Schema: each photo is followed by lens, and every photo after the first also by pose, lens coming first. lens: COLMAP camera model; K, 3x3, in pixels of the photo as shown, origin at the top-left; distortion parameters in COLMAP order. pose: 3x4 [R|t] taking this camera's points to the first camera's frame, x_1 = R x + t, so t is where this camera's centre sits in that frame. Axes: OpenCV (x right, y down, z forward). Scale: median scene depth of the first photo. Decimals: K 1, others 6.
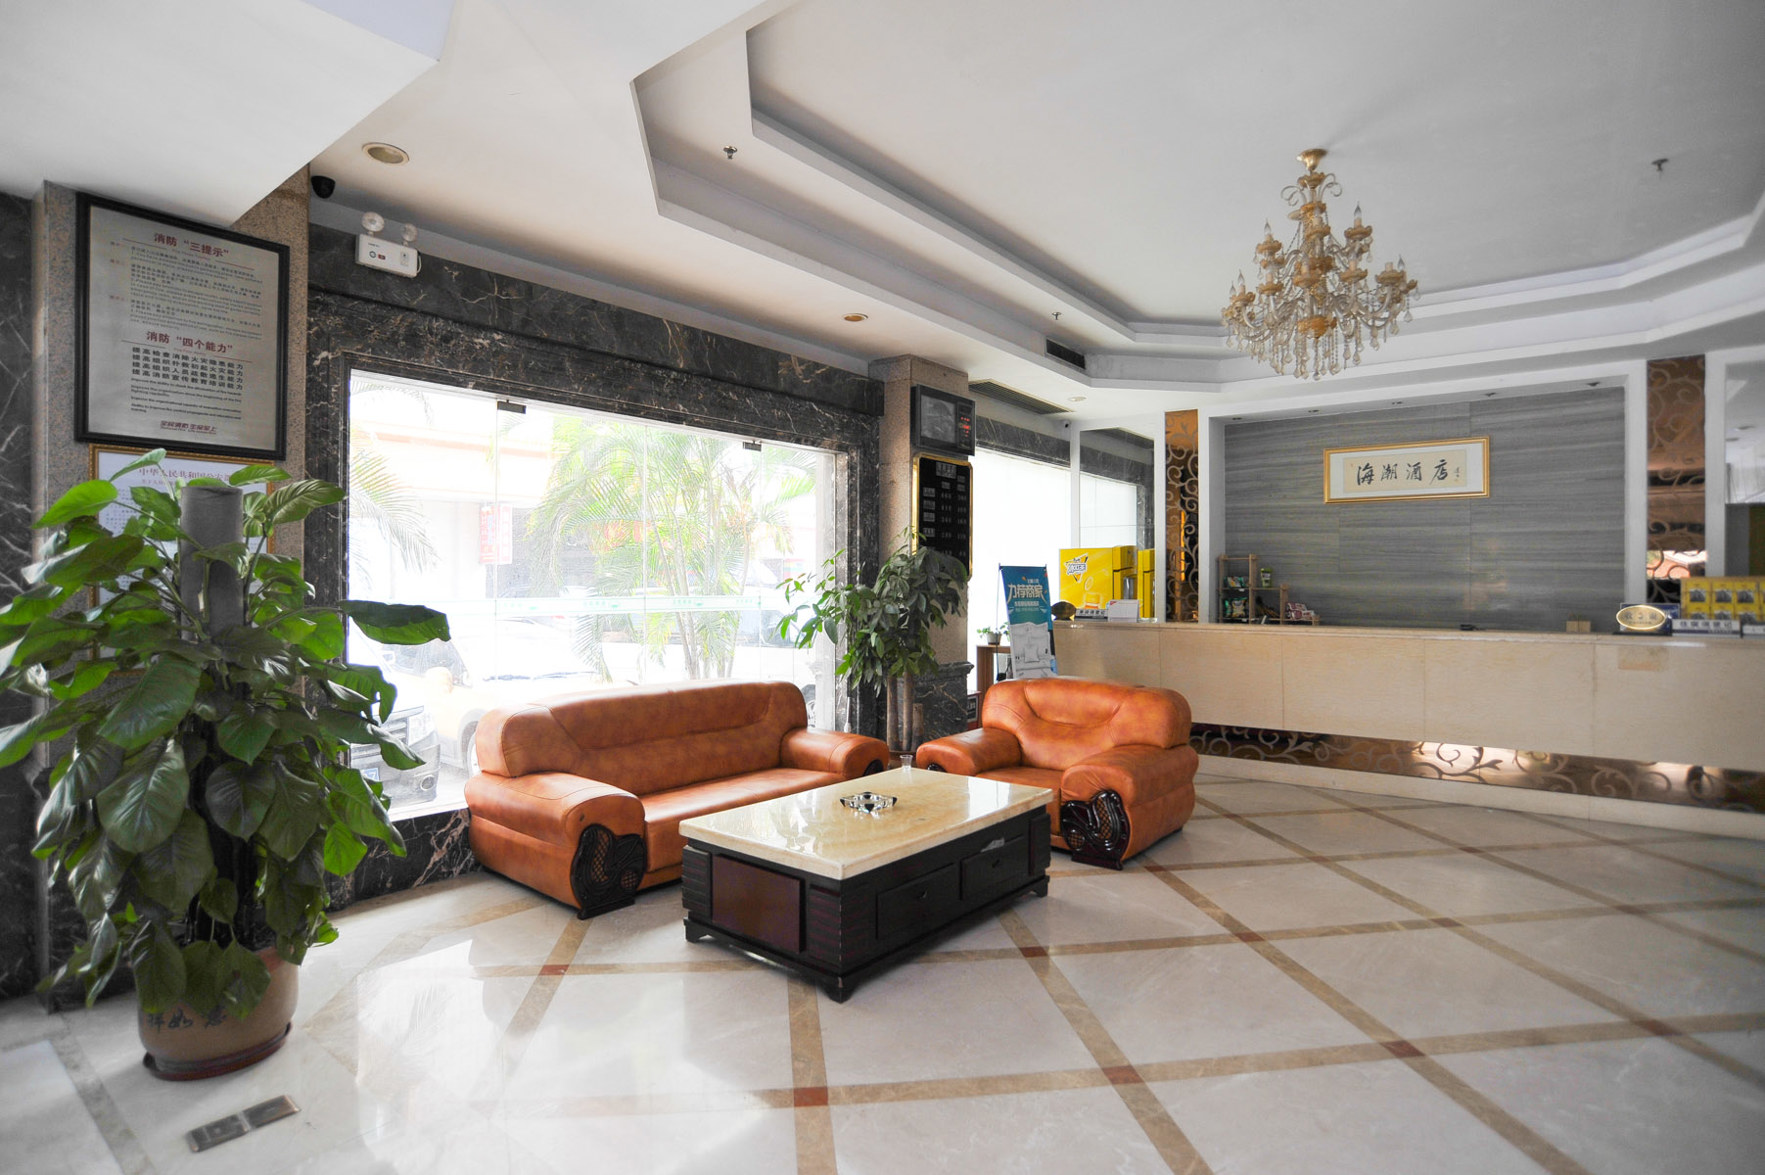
lens RADIAL K [[904.8, 0, 866.3], [0, 904.8, 592.0], [0, 0, 1]] dist [-0.099260, 0.042307]
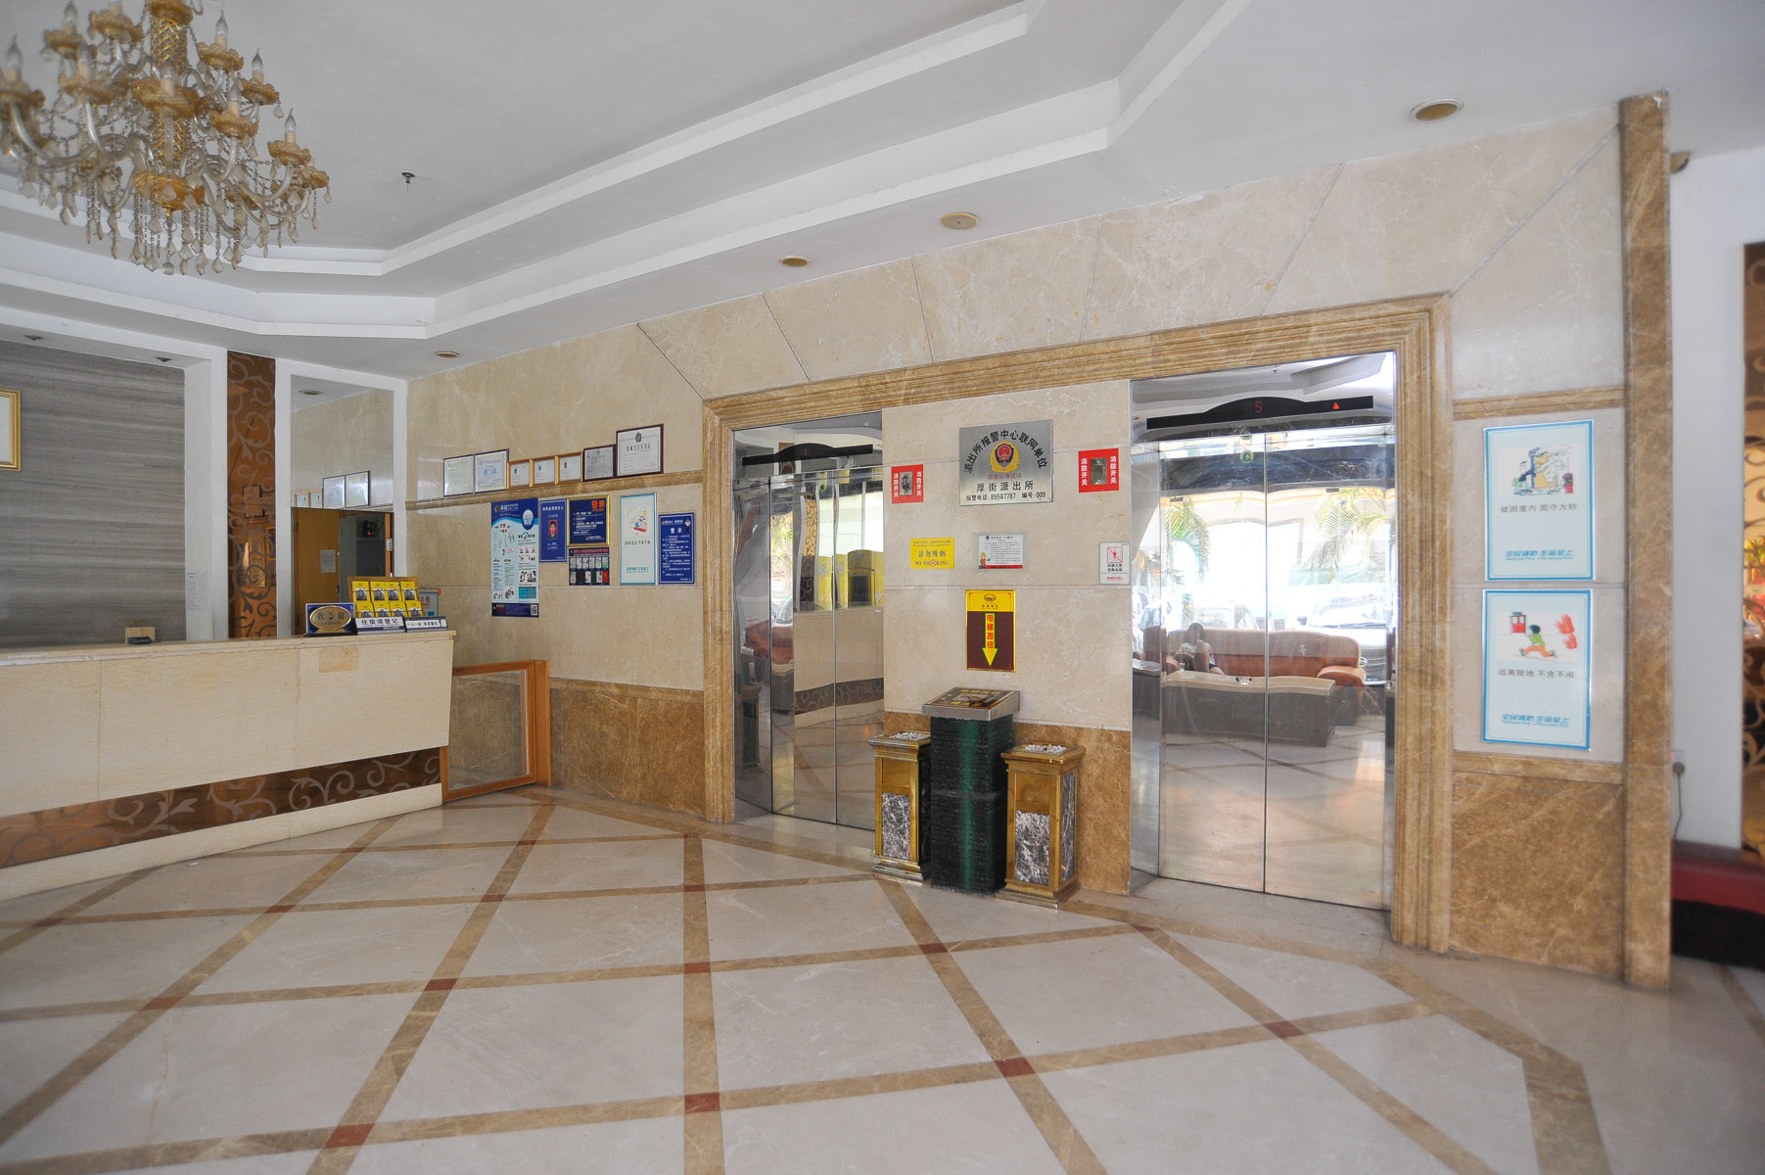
lens RADIAL K [[904.8, 0, 866.3], [0, 904.8, 592.0], [0, 0, 1]] dist [-0.099260, 0.042307]
pose [[-0.109816, -0.005926, 0.993934, -0.107156], [0.010377, 0.999921, 0.007108, -0.000155], [-0.993898, 0.011095, -0.109745, 0.339703]]
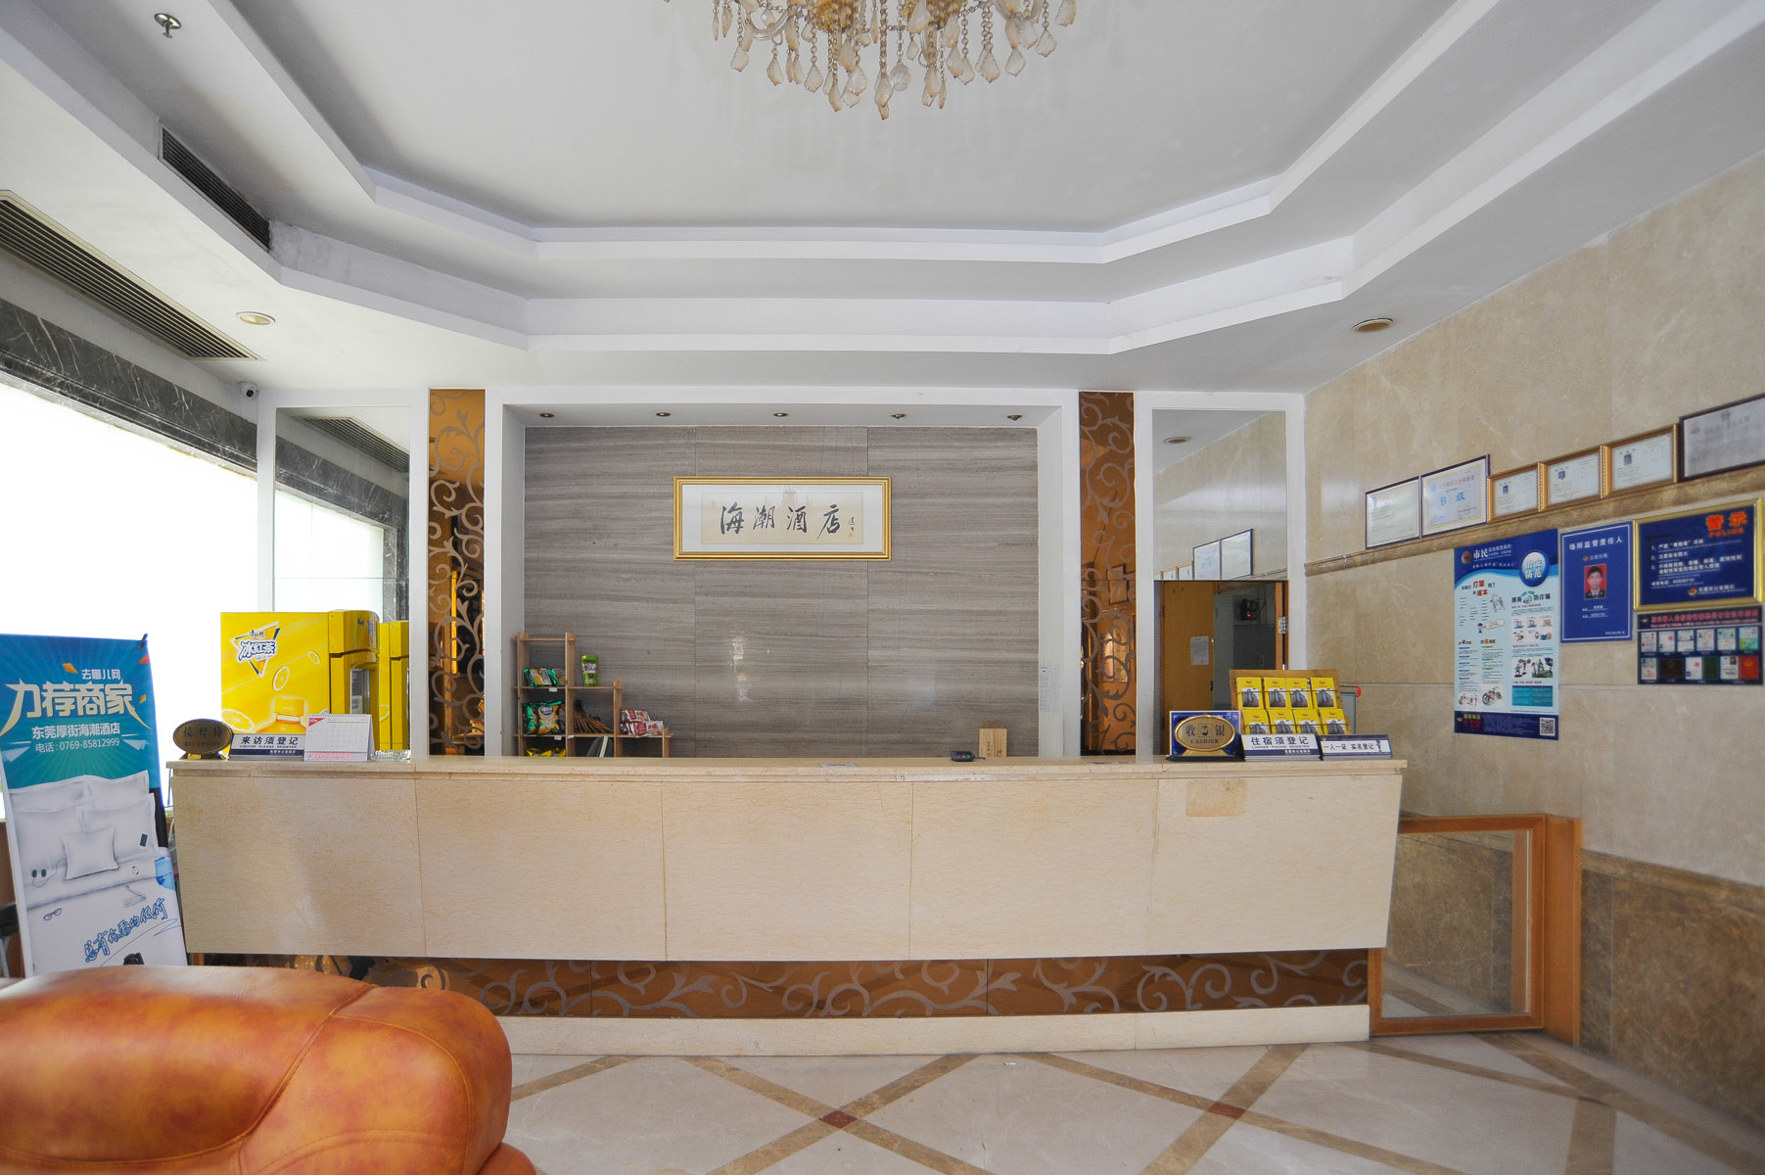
lens RADIAL K [[918.6, 0, 783.2], [0, 918.6, 687.2], [0, 0, 1]] dist [-0.083550, 0.040311]
pose [[0.766744, -0.004667, 0.641936, 0.153822], [0.005048, 0.999986, 0.001241, -0.004522], [-0.641933, 0.002289, 0.766757, 0.462868]]
